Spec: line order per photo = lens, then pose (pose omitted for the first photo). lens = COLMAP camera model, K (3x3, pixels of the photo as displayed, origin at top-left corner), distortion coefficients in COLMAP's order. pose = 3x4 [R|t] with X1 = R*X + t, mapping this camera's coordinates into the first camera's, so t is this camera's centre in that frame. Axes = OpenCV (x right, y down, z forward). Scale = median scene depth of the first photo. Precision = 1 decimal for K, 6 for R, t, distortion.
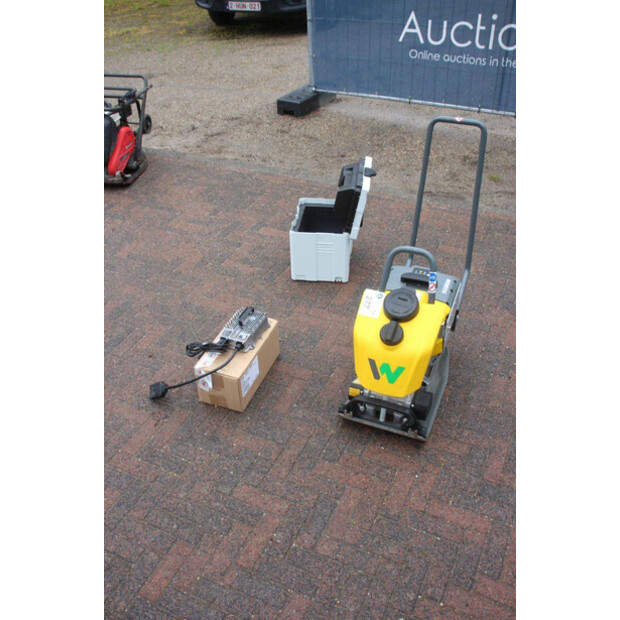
lens RADIAL K [[580.9, 0, 314.8], [0, 580.9, 312.1], [0, 0, 1]] dist [-0.138805, 0.187463]
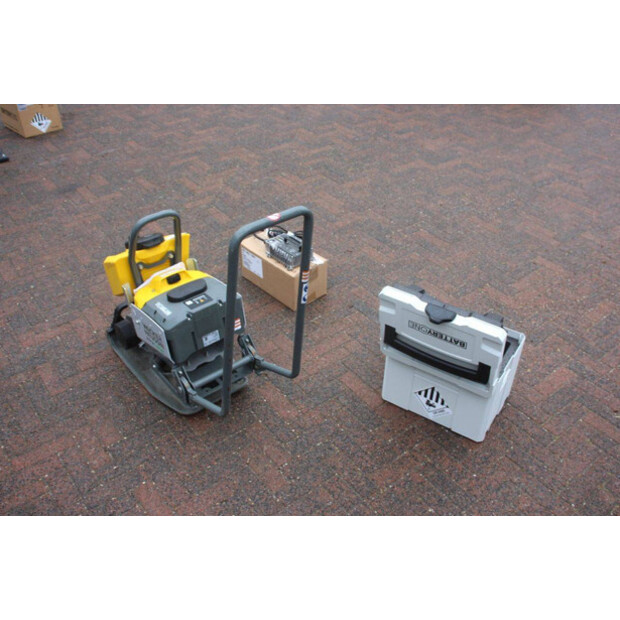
lens RADIAL K [[599.9, 0, 317.9], [0, 599.9, 310.0], [0, 0, 1]] dist [-0.141841, 0.204371]
pose [[-0.455471, 0.541803, -0.706396, 0.546491], [-0.535345, 0.467293, 0.703593, -0.571515], [0.711303, 0.698632, 0.077213, 0.813576]]
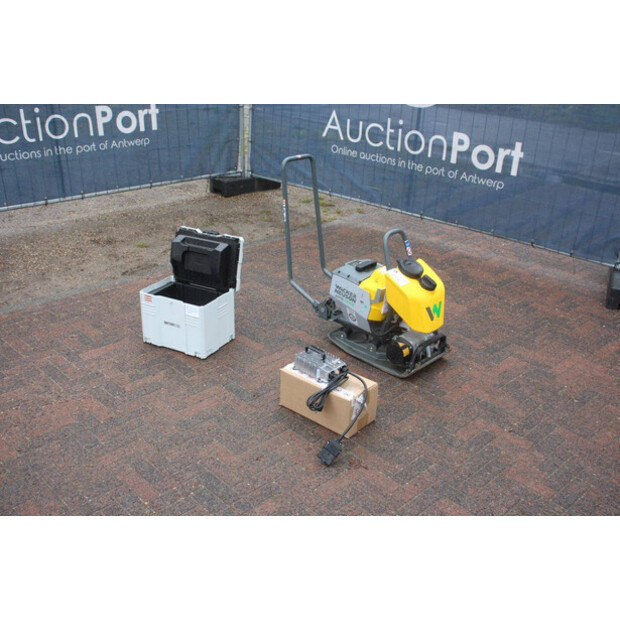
lens RADIAL K [[667.1, 0, 310.0], [0, 667.1, 310.0], [0, 0, 1]] dist [-0.103158, 0.222159]
pose [[0.352628, -0.352954, 0.866647, -0.904754], [0.527387, 0.840002, 0.127515, -0.172555], [-0.772992, 0.412093, 0.482352, 0.306631]]
